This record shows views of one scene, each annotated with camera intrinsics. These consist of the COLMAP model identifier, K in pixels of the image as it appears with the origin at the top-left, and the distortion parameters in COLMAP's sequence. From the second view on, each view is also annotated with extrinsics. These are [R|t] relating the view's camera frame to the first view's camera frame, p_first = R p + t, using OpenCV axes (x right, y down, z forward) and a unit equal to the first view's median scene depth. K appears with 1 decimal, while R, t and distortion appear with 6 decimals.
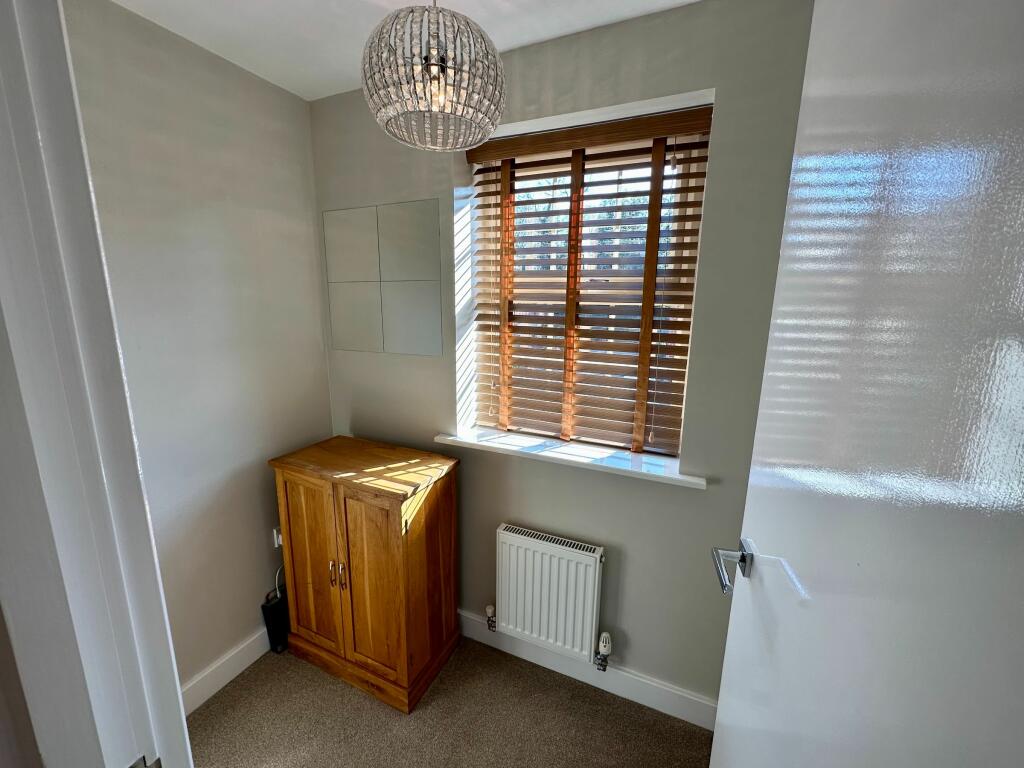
lens RADIAL K [[411.0, 0, 510.9], [0, 411.0, 385.7], [0, 0, 1]] dist [0.002035, 0.000131]
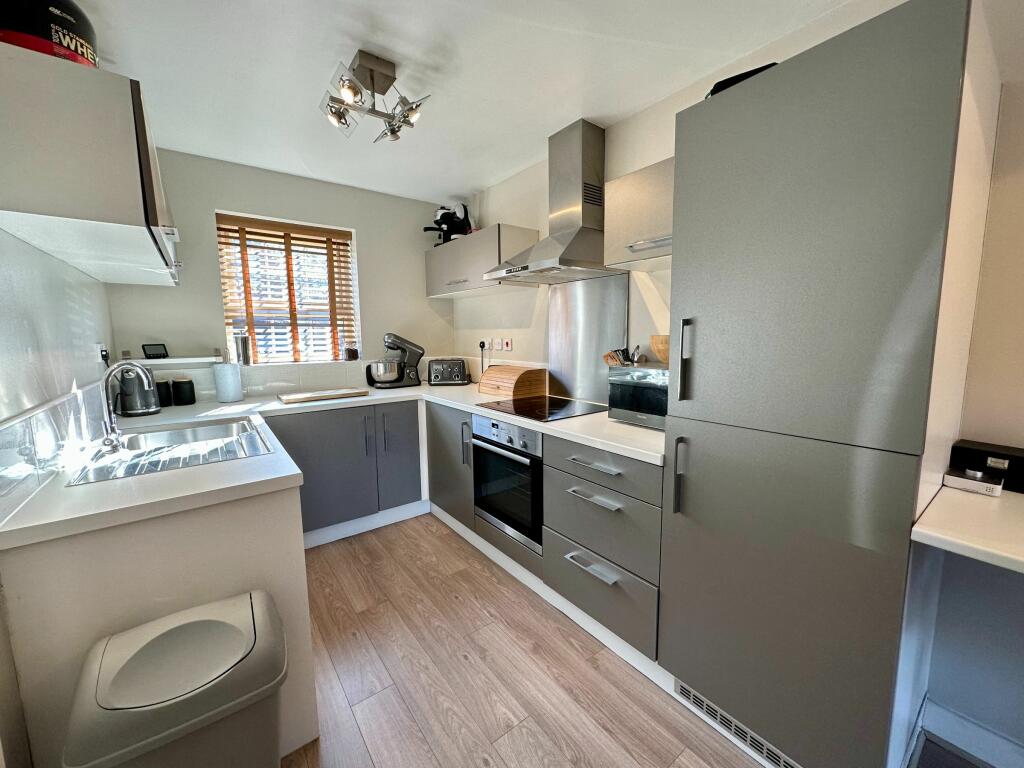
lens RADIAL K [[411.0, 0, 513.1], [0, 411.0, 383.8], [0, 0, 1]] dist [0.002035, 0.000131]
pose [[0.476957, -0.108551, 0.872198, -1.006465], [0.229948, 0.973192, -0.004625, 0.322371], [-0.848314, 0.202766, 0.489132, -0.616892]]
